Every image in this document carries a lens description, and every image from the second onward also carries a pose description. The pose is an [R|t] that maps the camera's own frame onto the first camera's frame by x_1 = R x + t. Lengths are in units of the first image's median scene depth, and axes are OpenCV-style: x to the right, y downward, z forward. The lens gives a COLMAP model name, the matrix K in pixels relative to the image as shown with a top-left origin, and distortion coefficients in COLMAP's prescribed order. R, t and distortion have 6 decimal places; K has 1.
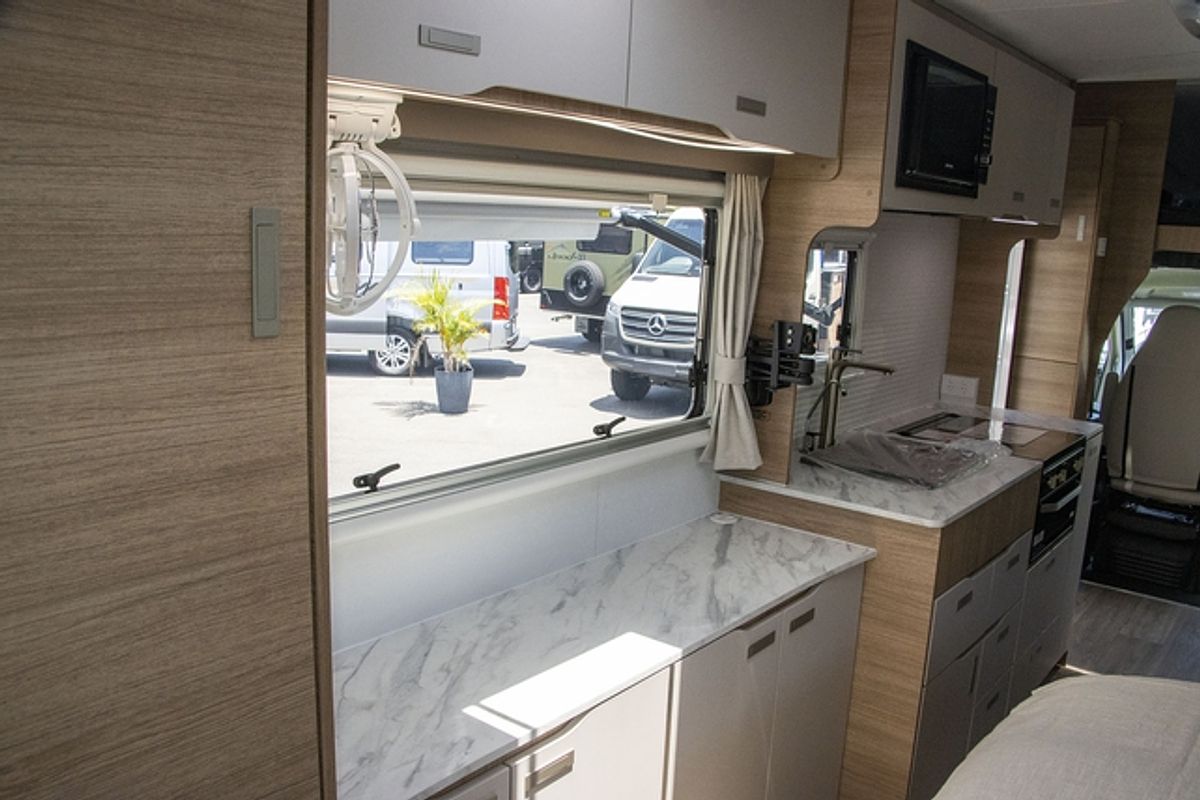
lens RADIAL K [[993.7, 0, 596.9], [0, 993.7, 415.8], [0, 0, 1]] dist [-0.187155, 0.144005]
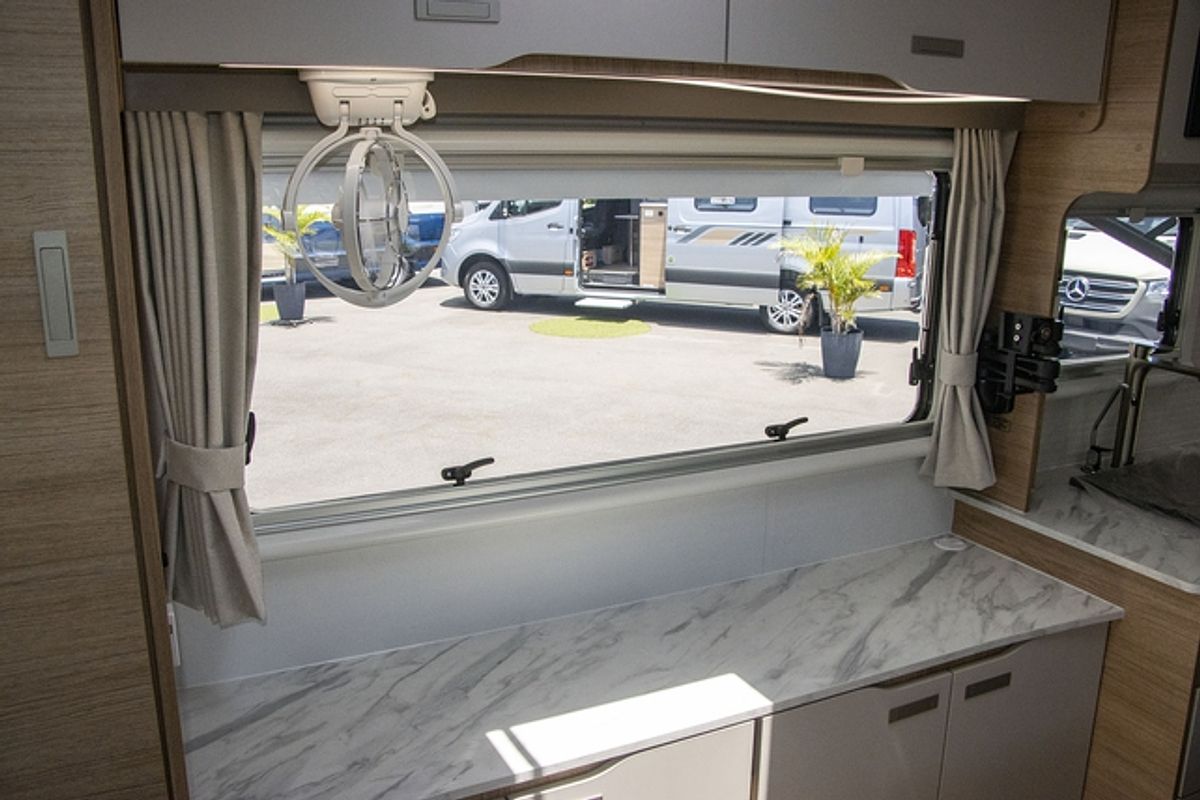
lens RADIAL K [[1051.1, 0, 595.6], [0, 1051.1, 420.9], [0, 0, 1]] dist [-0.176973, 0.172798]
pose [[0.909435, 0.072630, -0.409453, 0.235298], [-0.052680, 0.996819, 0.059812, -0.041332], [0.412495, -0.032825, 0.910368, 0.100109]]
